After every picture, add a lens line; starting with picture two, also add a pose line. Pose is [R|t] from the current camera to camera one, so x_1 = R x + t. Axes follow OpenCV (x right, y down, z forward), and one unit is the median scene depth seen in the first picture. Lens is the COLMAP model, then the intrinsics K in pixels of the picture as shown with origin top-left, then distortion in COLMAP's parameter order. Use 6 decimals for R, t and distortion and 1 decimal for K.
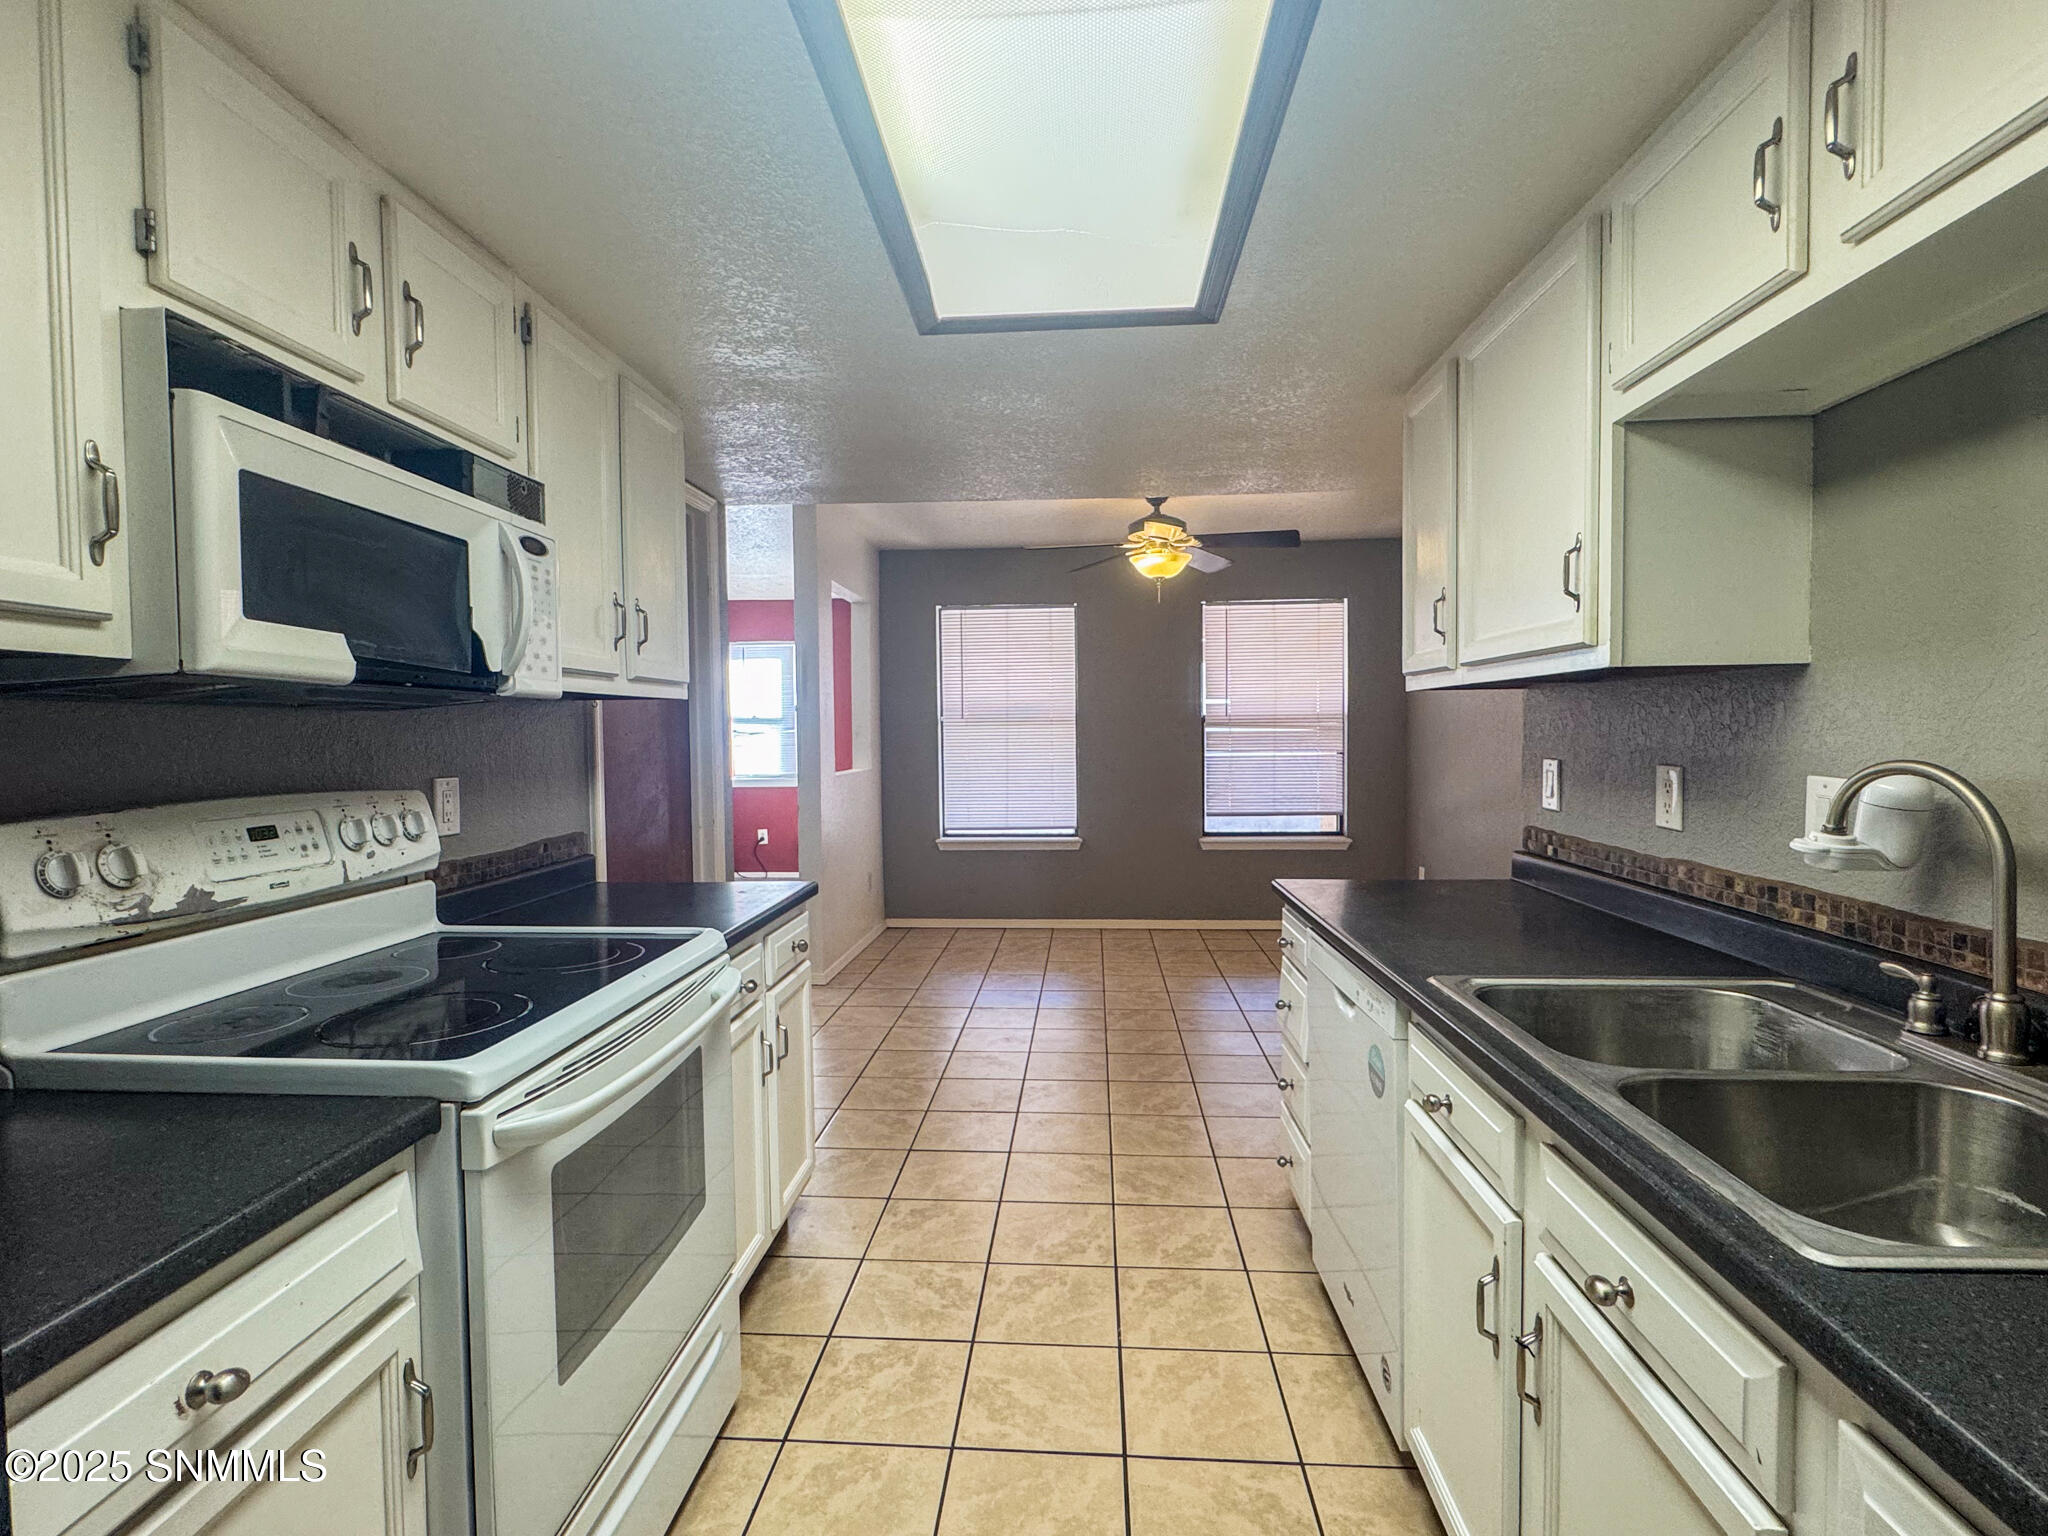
lens RADIAL K [[999.6, 0, 1025.3], [0, 999.6, 762.7], [0, 0, 1]] dist [0.004205, 0.000061]
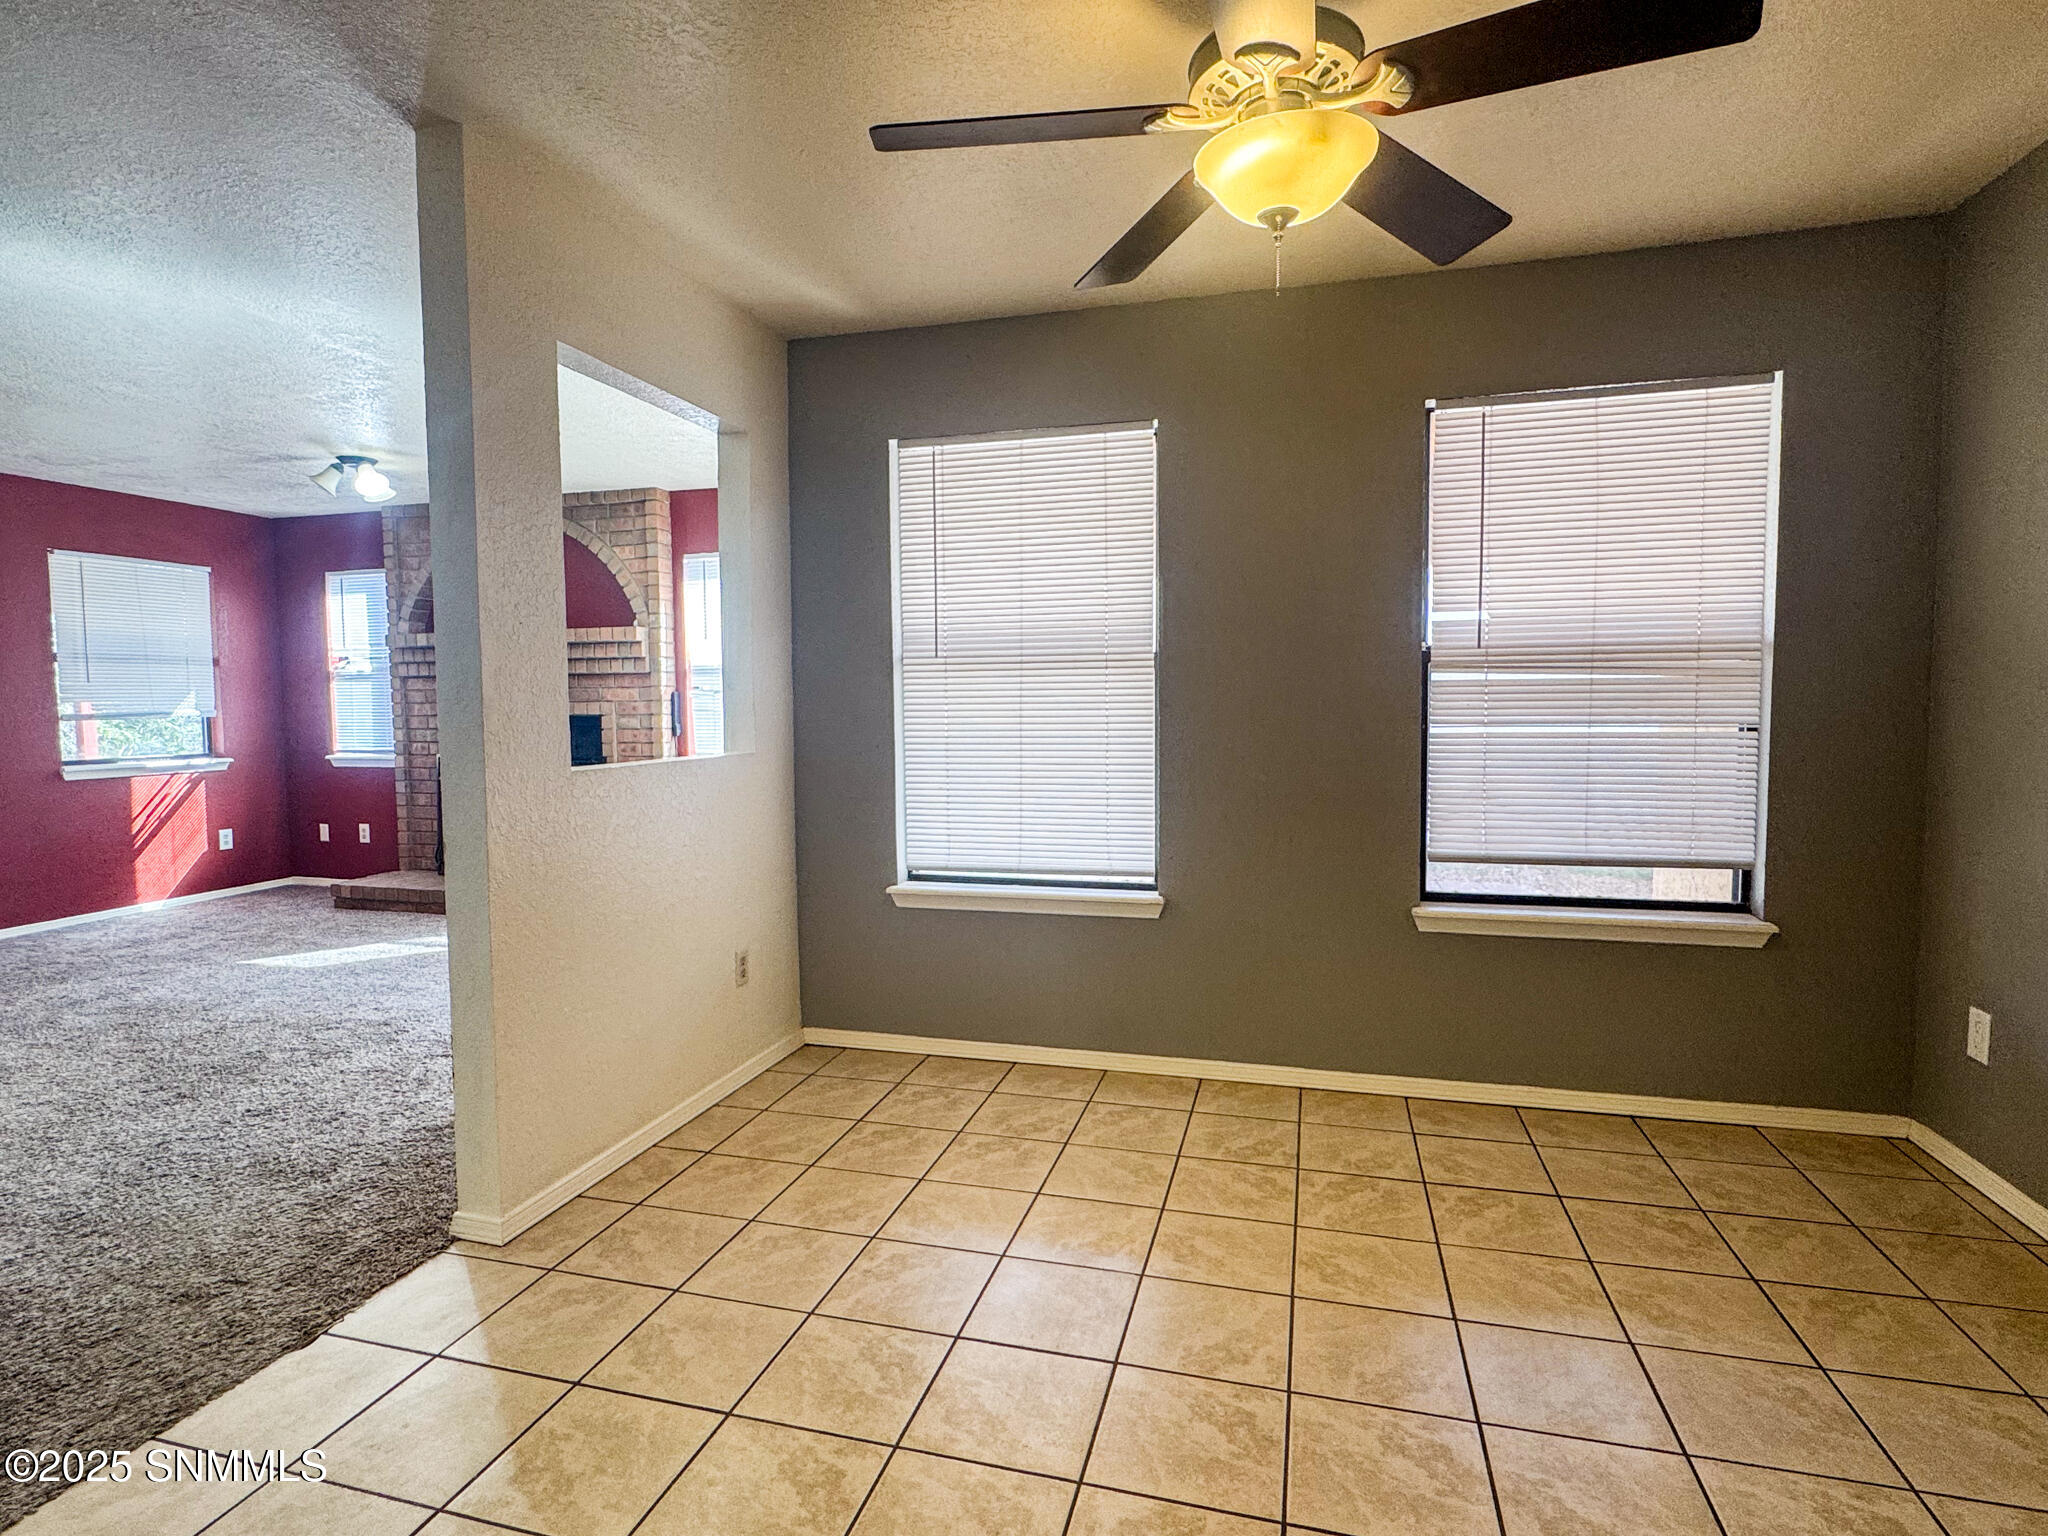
lens RADIAL K [[1057.1, 0, 1010.1], [0, 1057.1, 767.4], [0, 0, 1]] dist [-0.001903, 0.001790]
pose [[0.979298, 0.017050, -0.201707, 0.086132], [-0.010967, 0.999452, 0.031236, -0.004335], [0.202129, -0.028377, 0.978948, 0.467414]]
